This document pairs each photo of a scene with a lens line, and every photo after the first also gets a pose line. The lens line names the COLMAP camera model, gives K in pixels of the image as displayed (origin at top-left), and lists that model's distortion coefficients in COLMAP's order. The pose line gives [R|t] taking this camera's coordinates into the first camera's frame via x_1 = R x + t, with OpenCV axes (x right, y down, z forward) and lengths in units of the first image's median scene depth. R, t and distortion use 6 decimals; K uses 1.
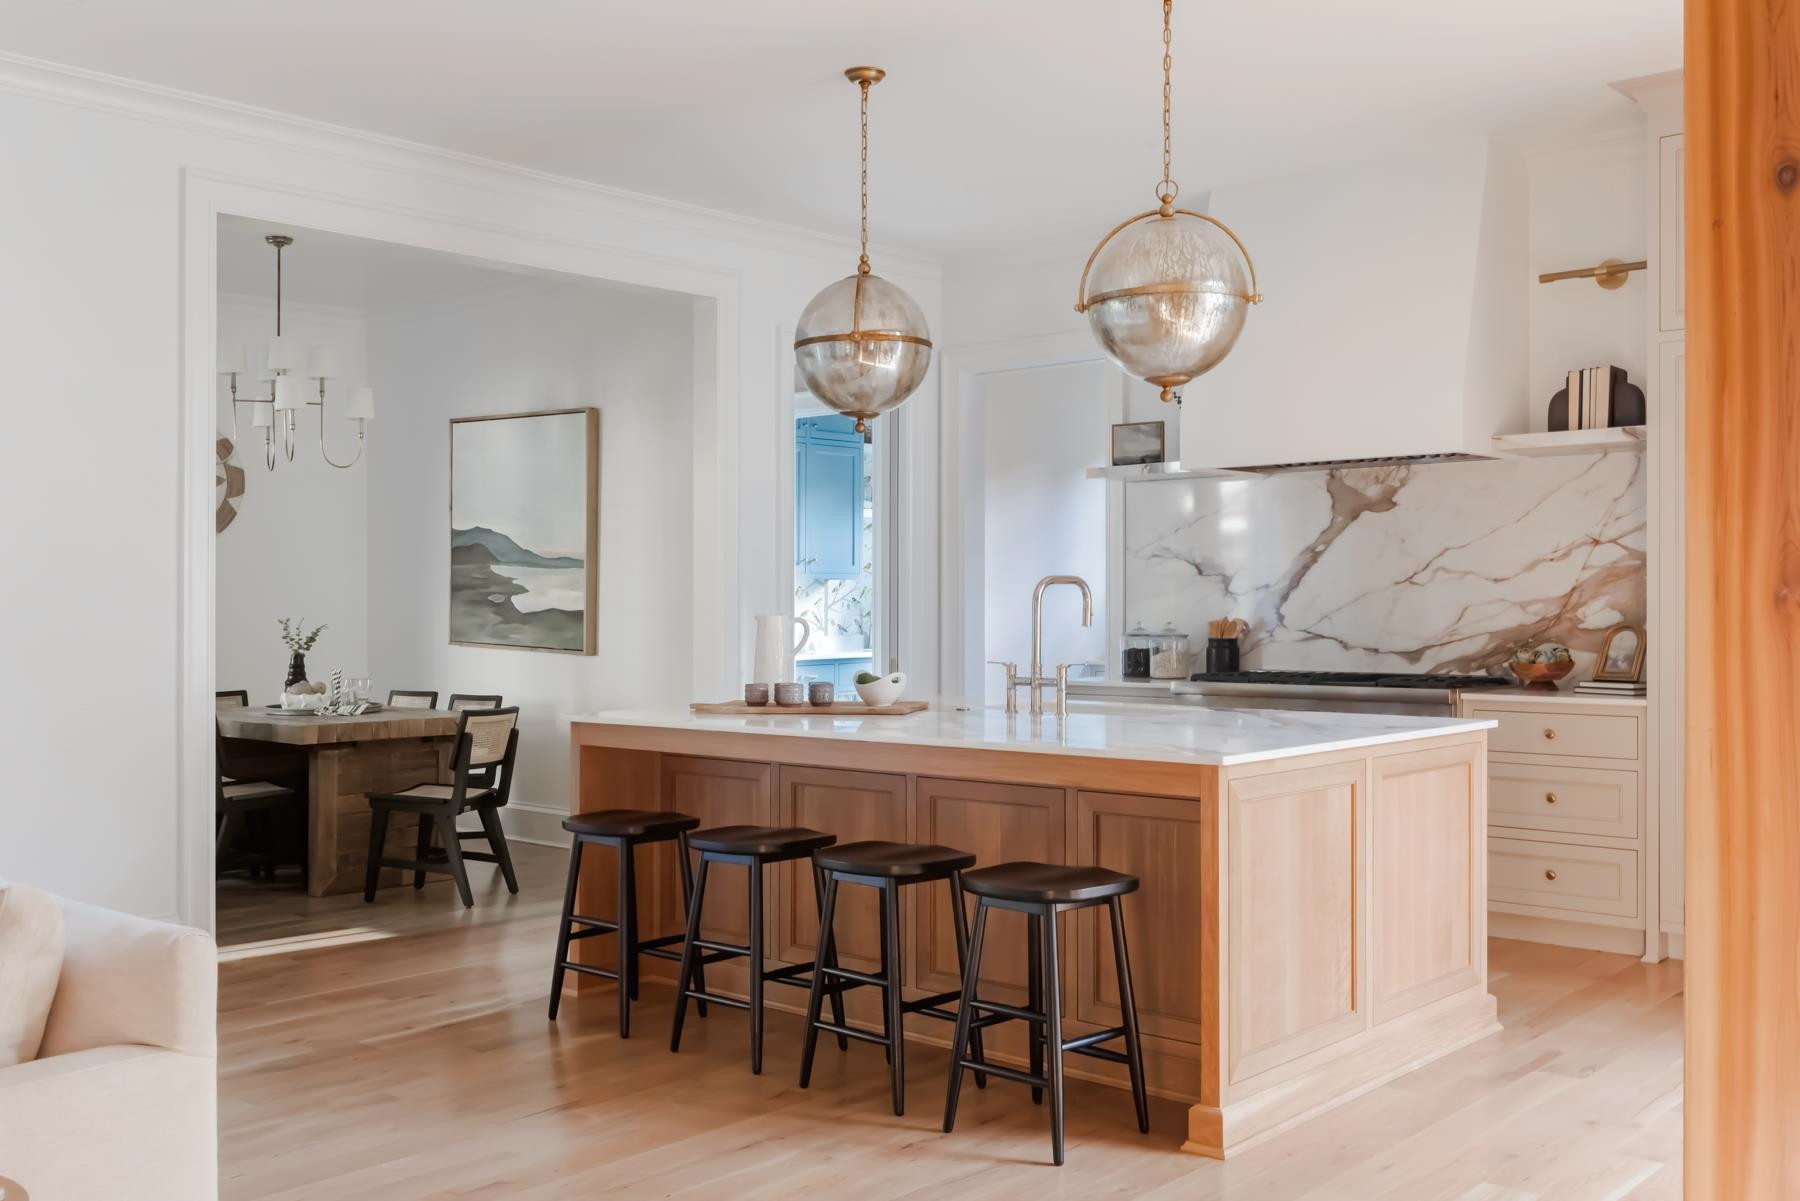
lens RADIAL K [[1668.3, 0, 900.0], [0, 1668.3, 600.5], [0, 0, 1]] dist [0.026817, -0.004659]
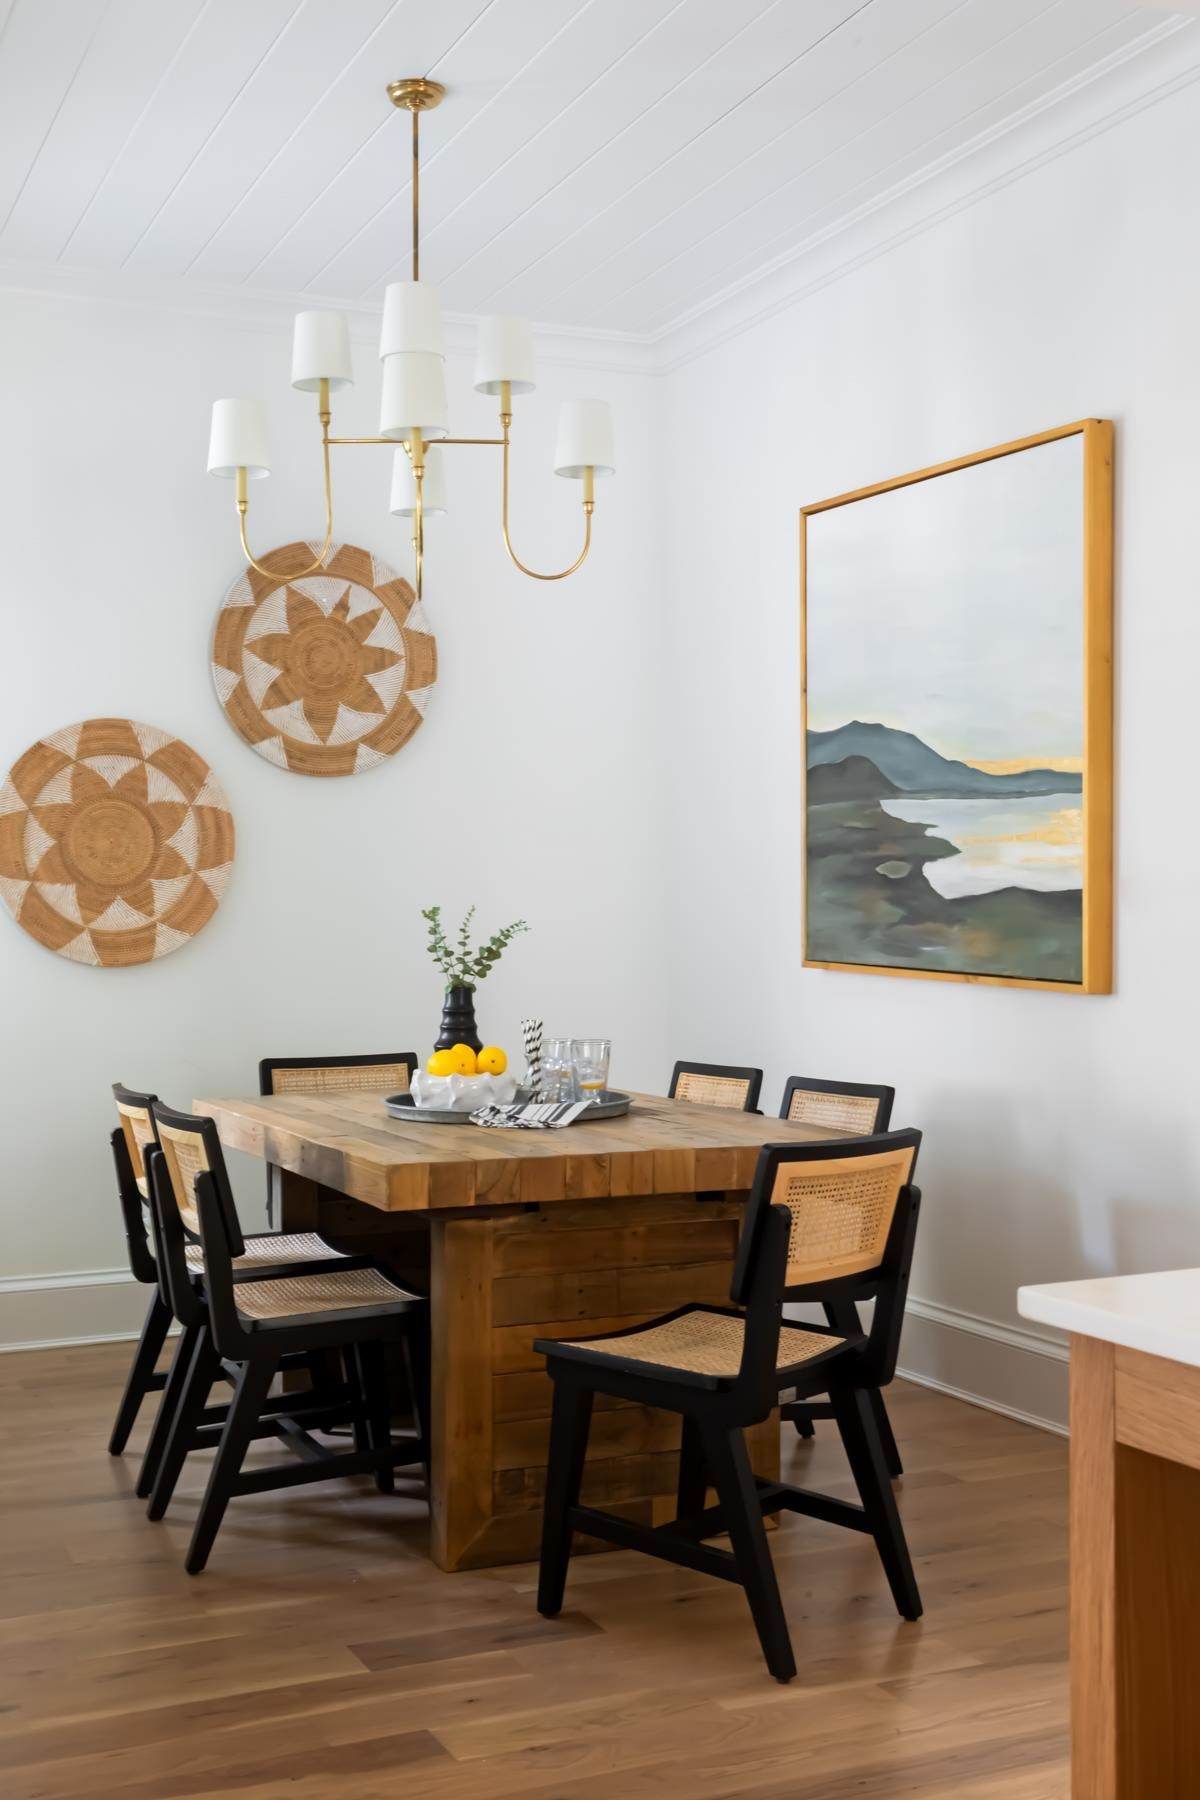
lens RADIAL K [[2129.4, 0, 538.1], [0, 2129.4, 896.7], [0, 0, 1]] dist [-0.013036, -0.010689]
pose [[0.909467, -0.007615, -0.415707, -0.090792], [0.004797, 0.999958, -0.007822, 0.011731], [0.415749, 0.005120, 0.909465, 0.451009]]
